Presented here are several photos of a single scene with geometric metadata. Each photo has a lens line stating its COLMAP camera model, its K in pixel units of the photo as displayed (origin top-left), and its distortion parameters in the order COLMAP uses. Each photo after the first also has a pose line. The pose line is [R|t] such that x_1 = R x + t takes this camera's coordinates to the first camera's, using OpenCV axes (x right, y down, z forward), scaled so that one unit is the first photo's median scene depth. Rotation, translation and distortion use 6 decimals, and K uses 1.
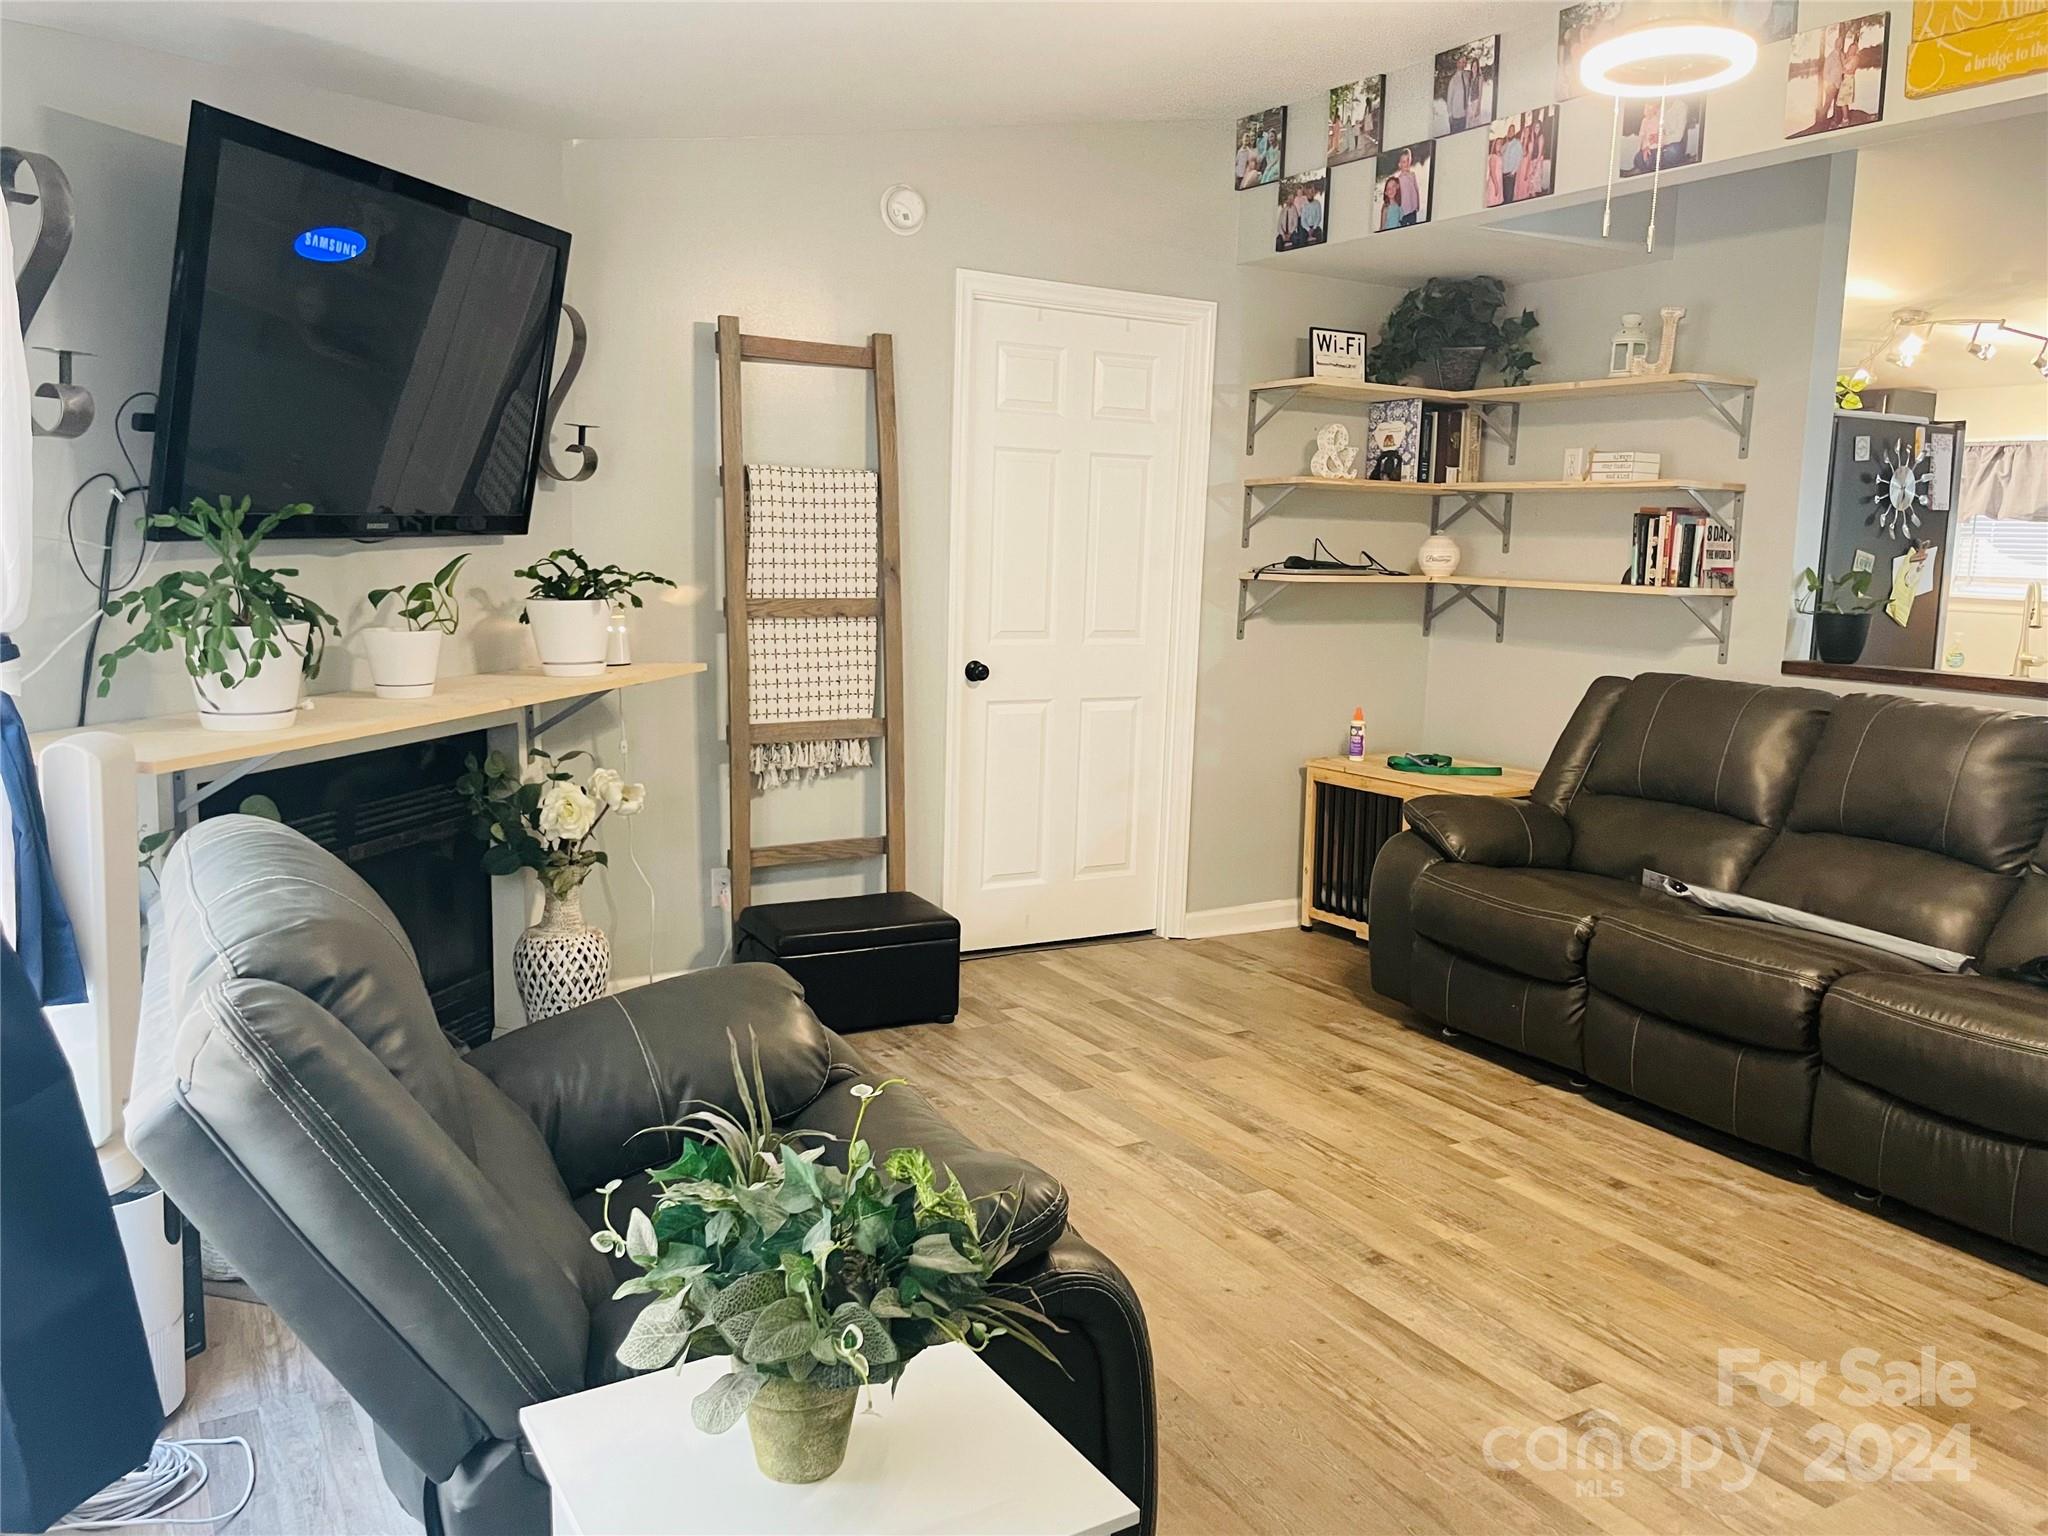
lens RADIAL K [[1557.0, 0, 1004.8], [0, 1557.0, 752.9], [0, 0, 1]] dist [0.082114, -0.102859]
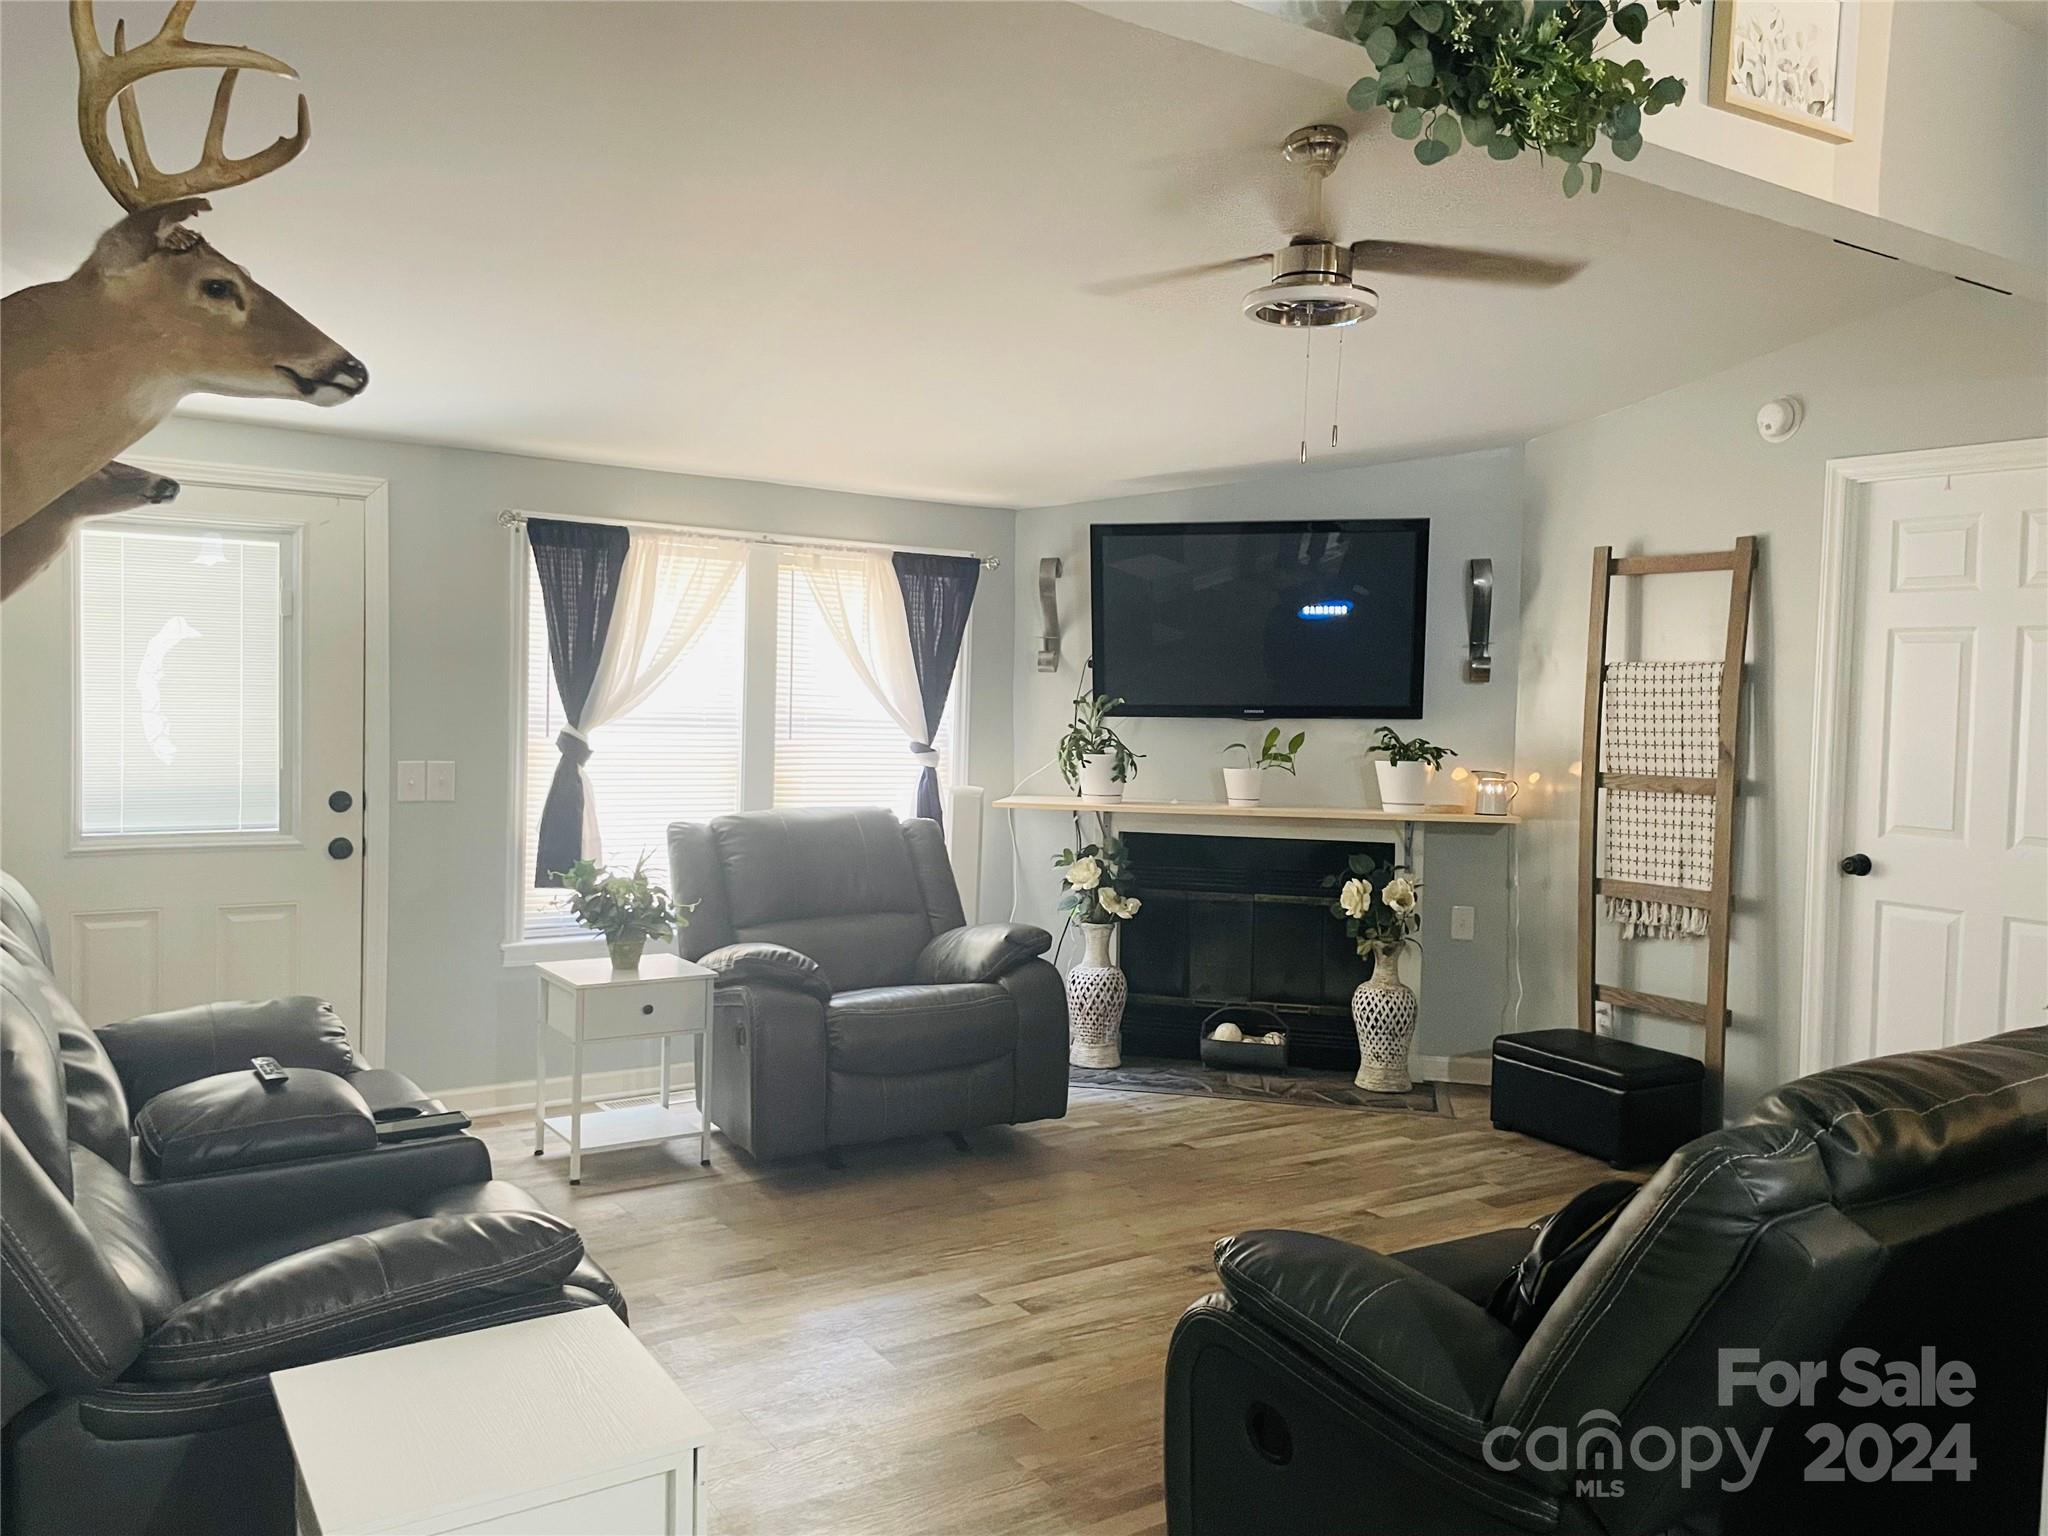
lens RADIAL K [[1557.0, 0, 1031.3], [0, 1557.0, 749.4], [0, 0, 1]] dist [0.082114, -0.102859]
pose [[0.037284, 0.011427, -0.999239, 0.980779], [-0.158118, 0.987406, 0.005391, -0.051015], [0.986716, 0.157797, 0.038621, 0.494682]]
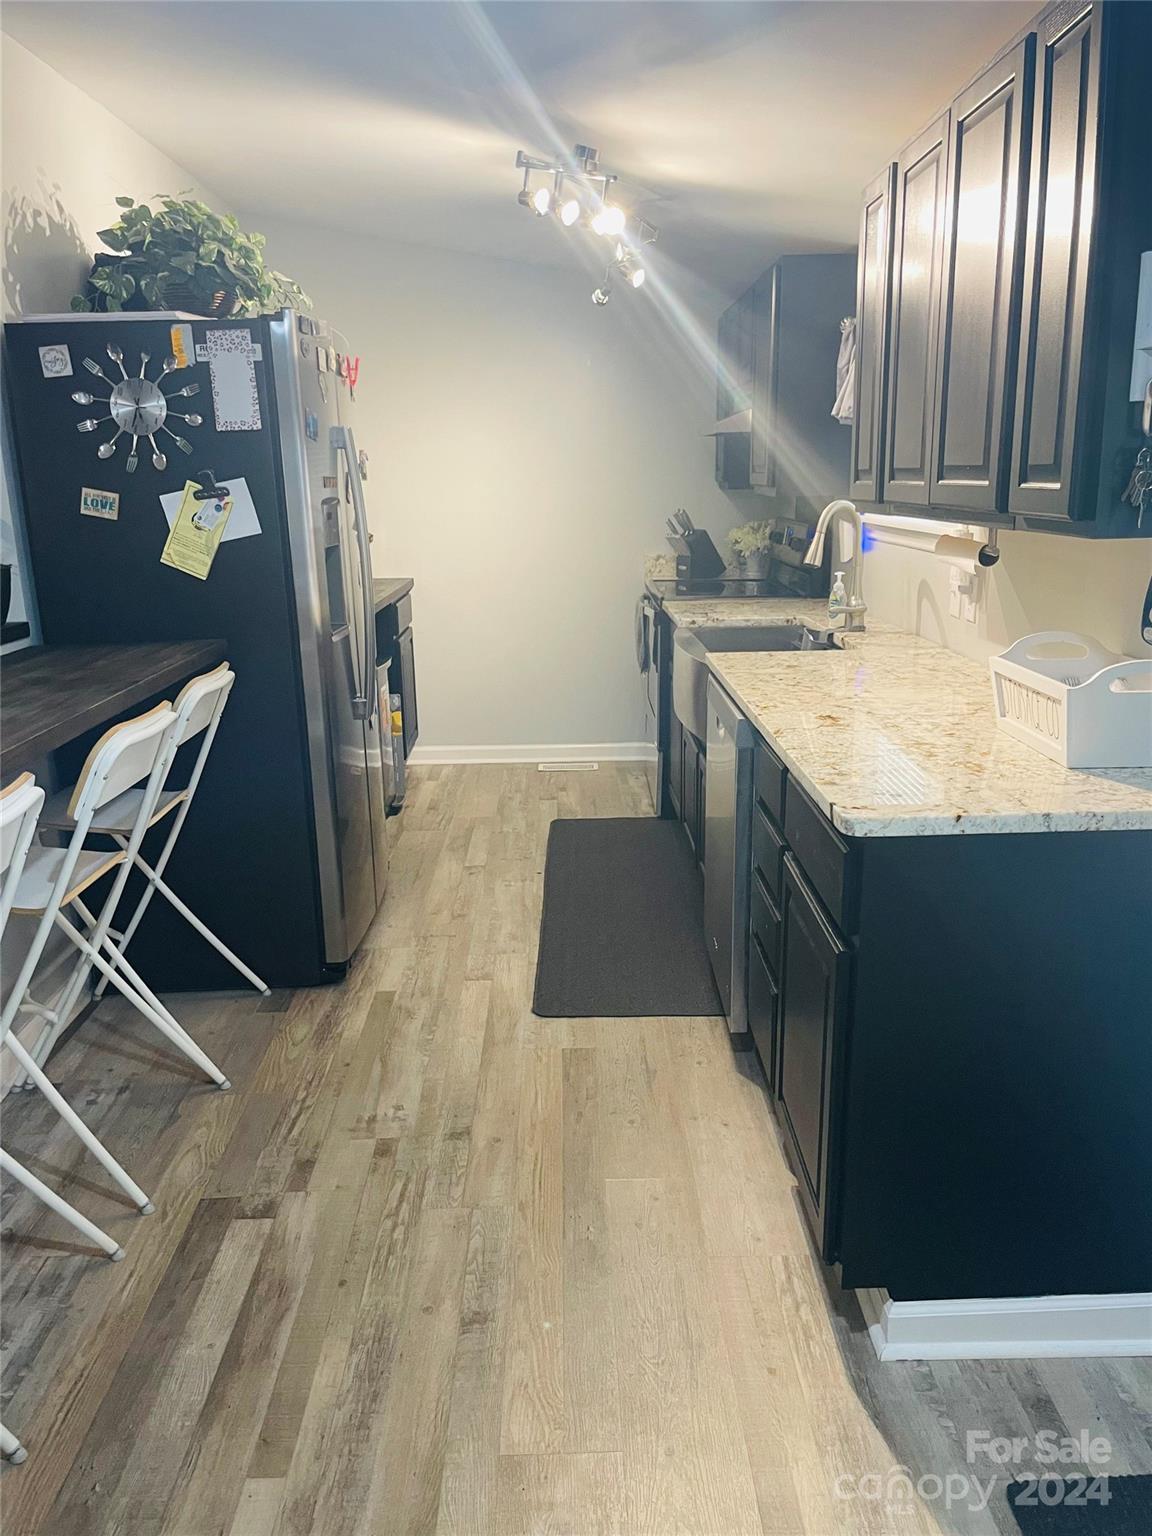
lens RADIAL K [[1167.7, 0, 579.5], [0, 1167.7, 773.1], [0, 0, 1]] dist [0.082114, -0.102859]
pose [[0.869449, 0.074570, -0.488363, 1.122119], [-0.017389, 0.992549, 0.120599, -0.061340], [0.493717, -0.096363, 0.864267, 0.598734]]
